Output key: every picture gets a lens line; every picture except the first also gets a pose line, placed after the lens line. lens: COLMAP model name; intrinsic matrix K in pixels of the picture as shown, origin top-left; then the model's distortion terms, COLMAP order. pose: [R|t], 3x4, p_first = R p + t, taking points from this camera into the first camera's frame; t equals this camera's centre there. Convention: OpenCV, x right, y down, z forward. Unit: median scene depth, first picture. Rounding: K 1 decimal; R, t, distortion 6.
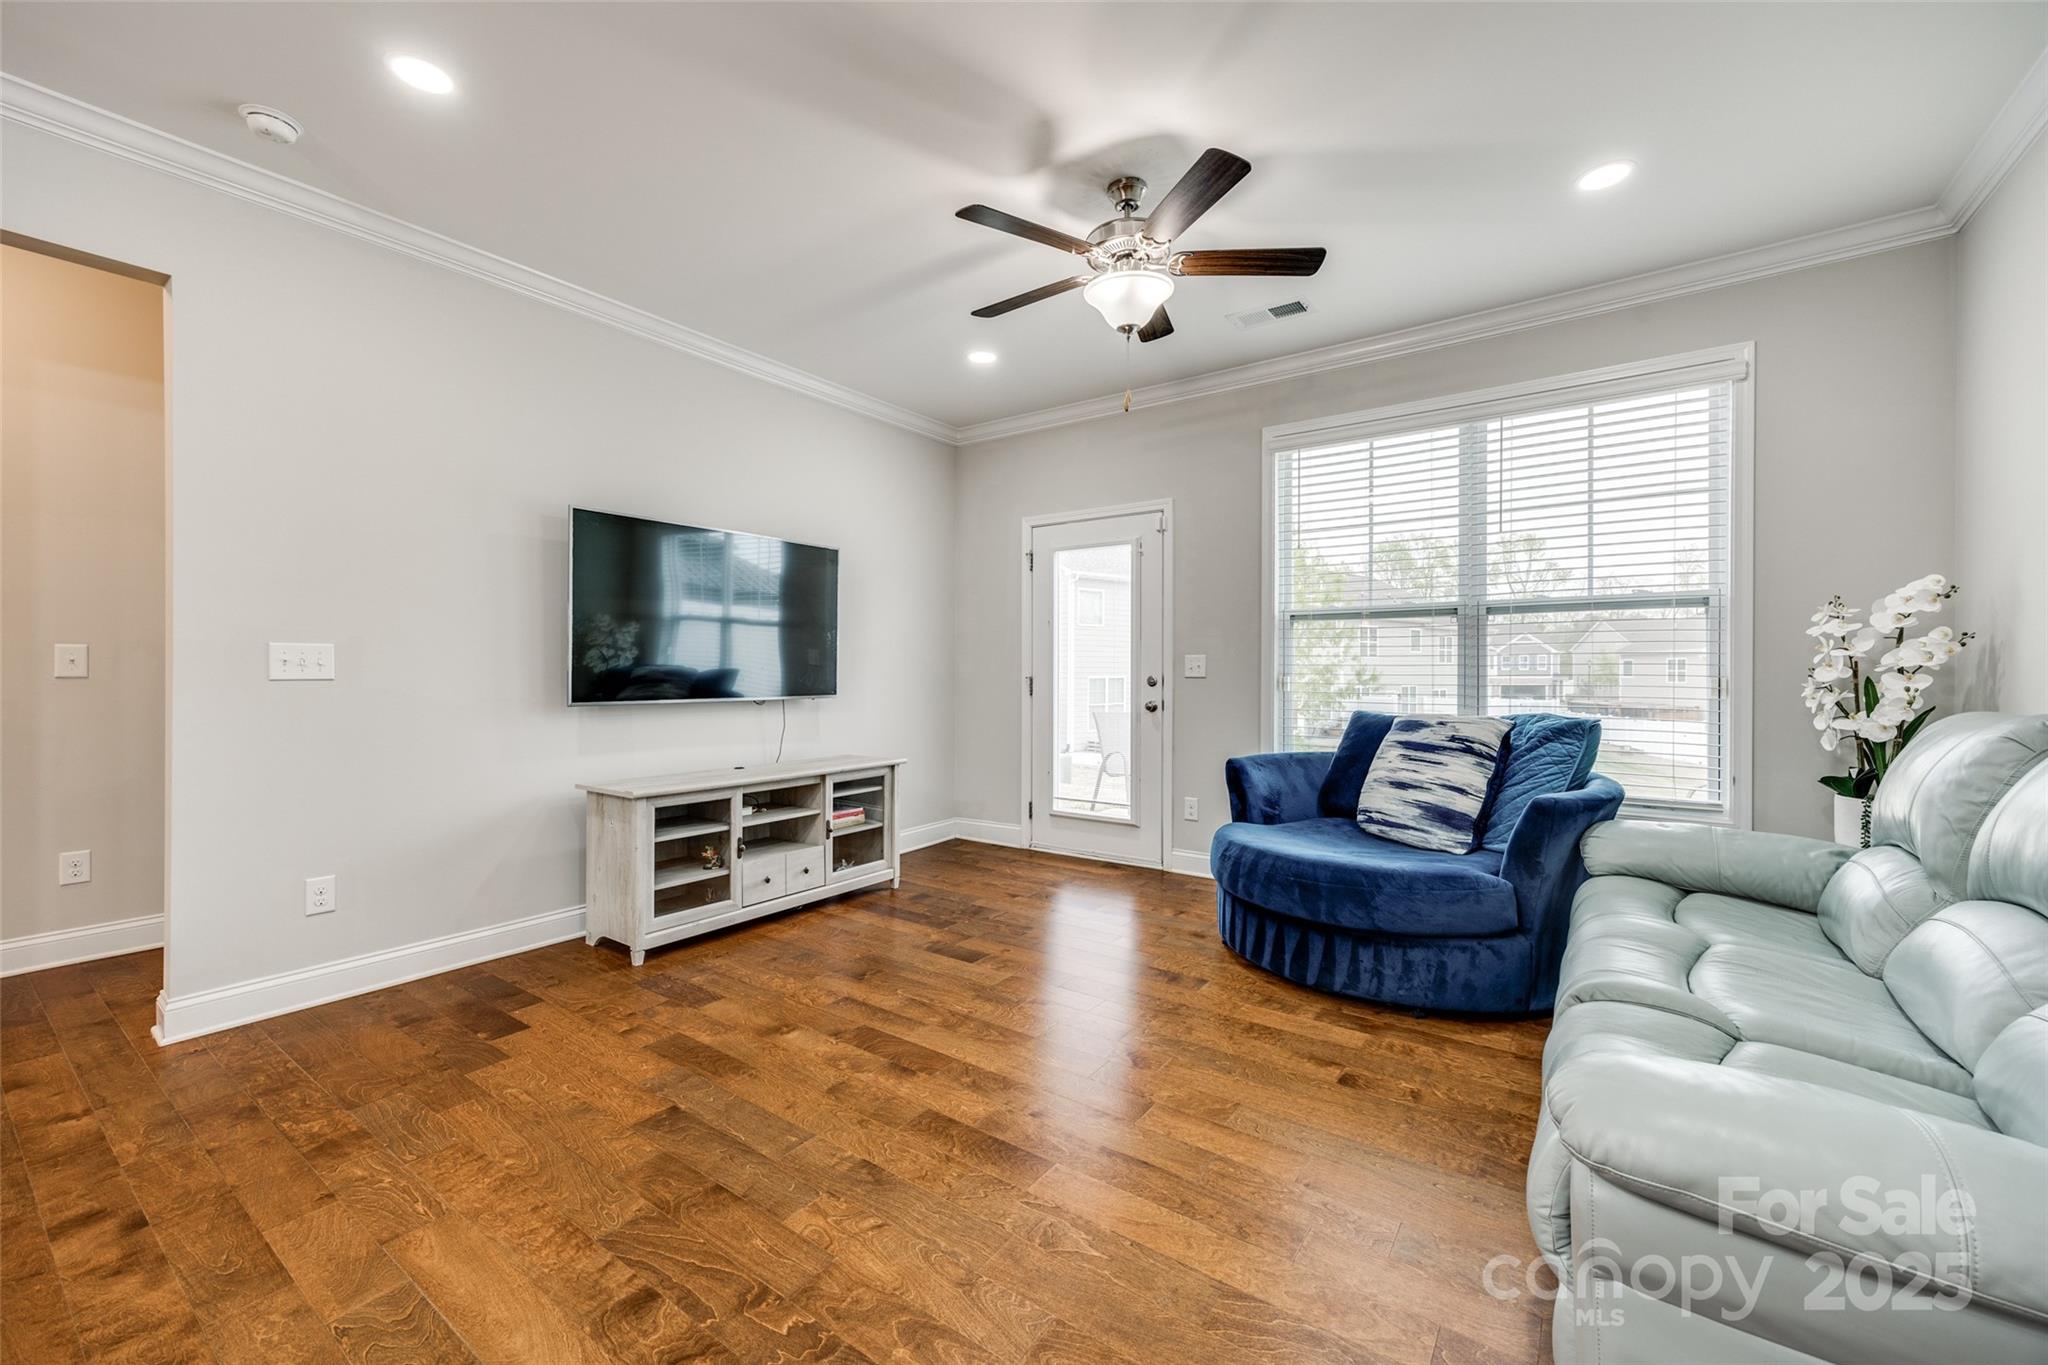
lens RADIAL K [[819.9, 0, 1007.1], [0, 819.9, 677.5], [0, 0, 1]] dist [0.002897, -0.000462]
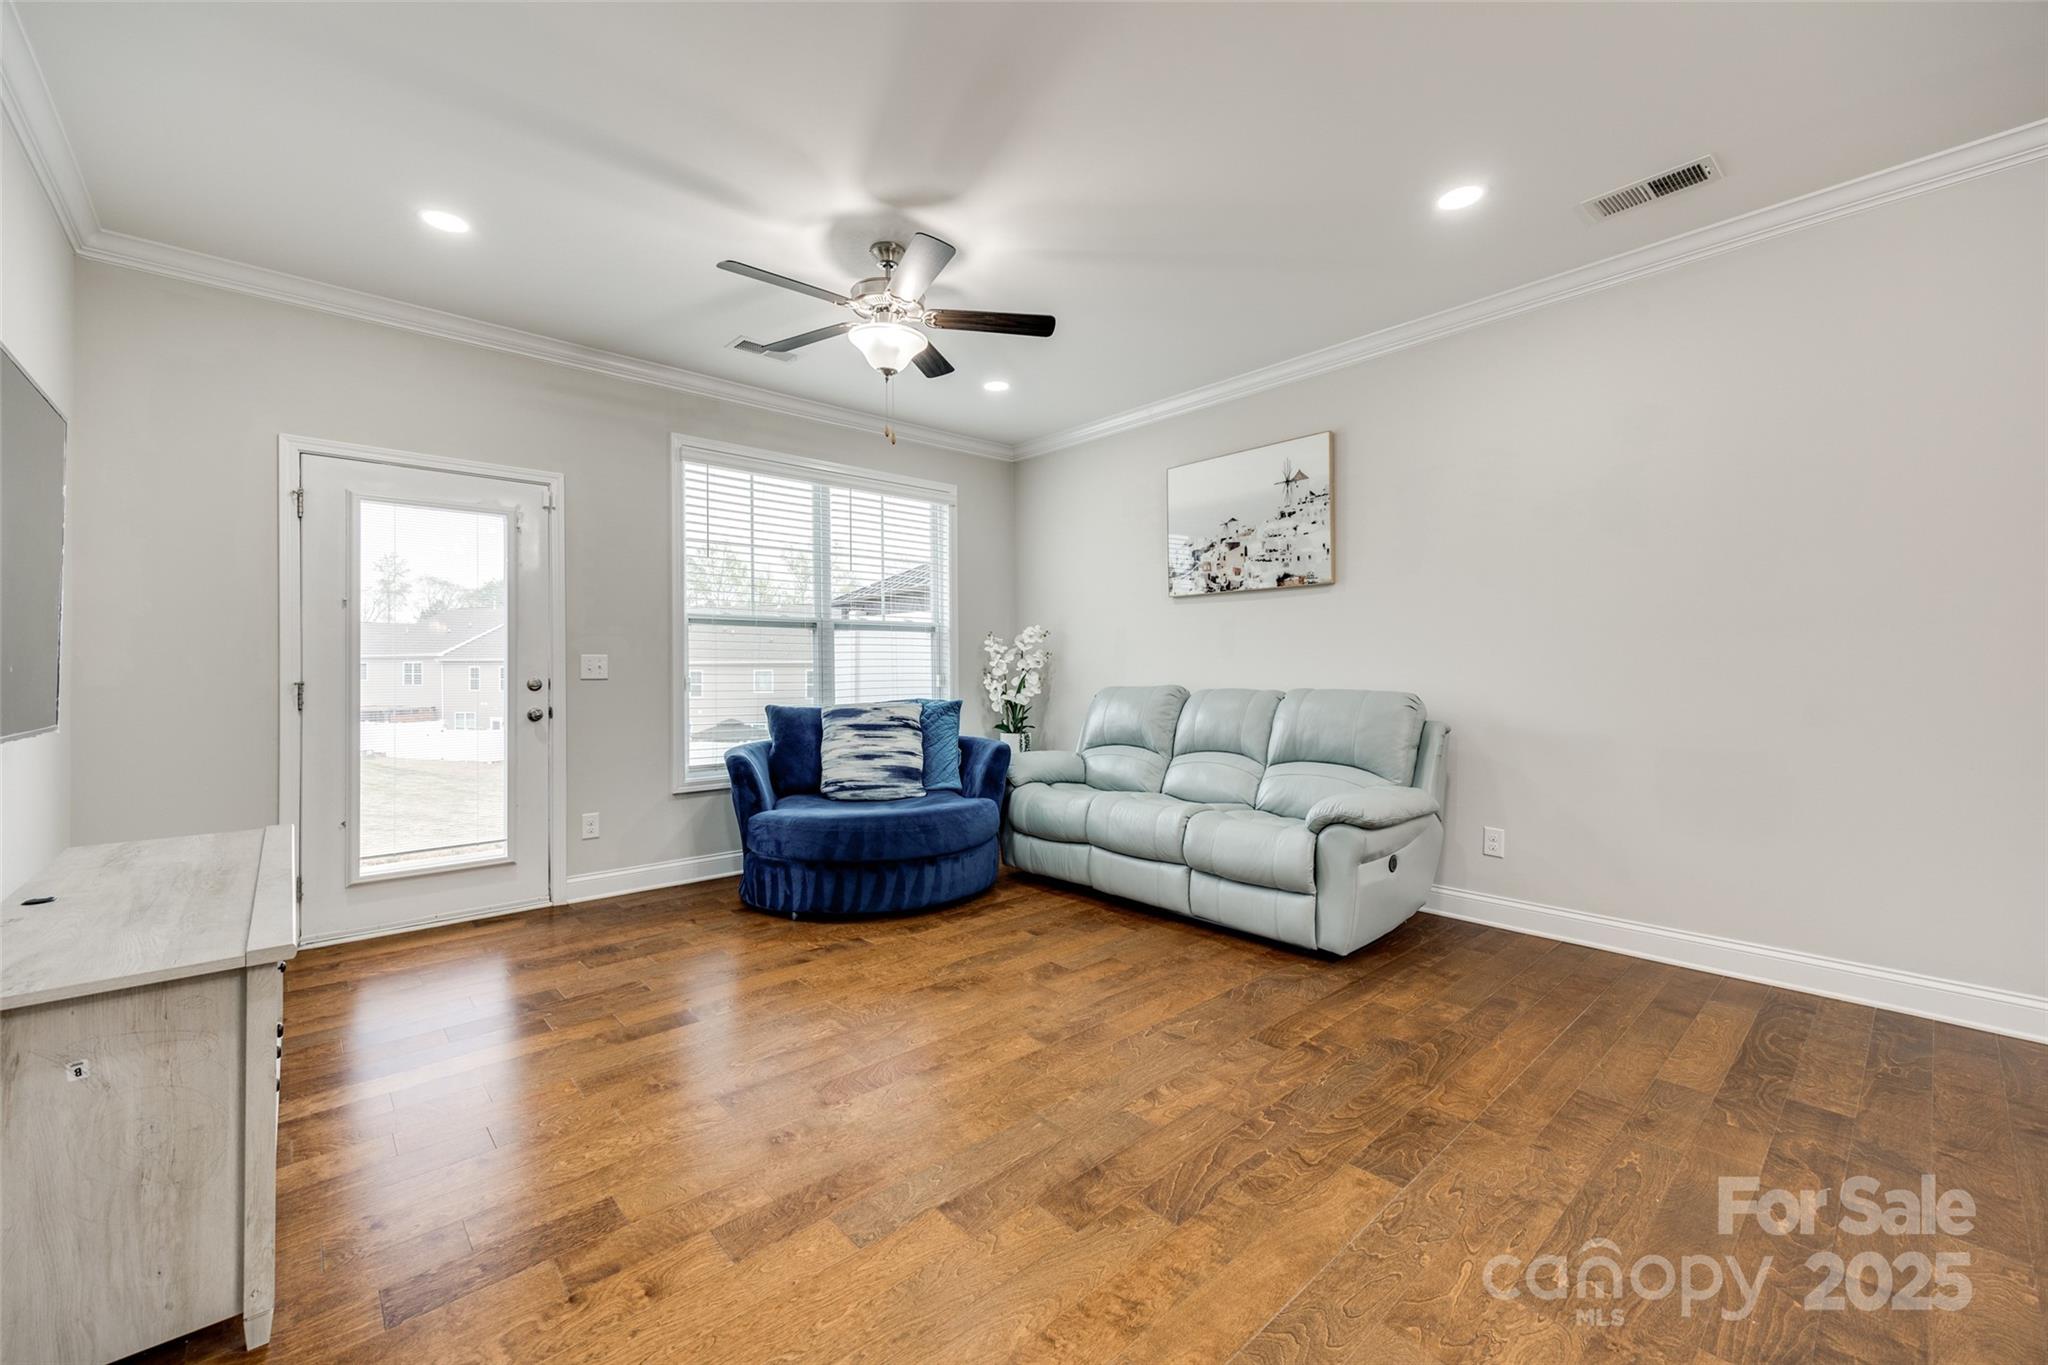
lens RADIAL K [[813.6, 0, 1026.5], [0, 813.6, 665.7], [0, 0, 1]] dist [-0.001057, -0.000056]
pose [[0.202054, 0.004652, 0.979363, -0.766593], [0.013693, 0.999878, -0.007575, -0.002754], [-0.979279, 0.014941, 0.201965, 0.486292]]
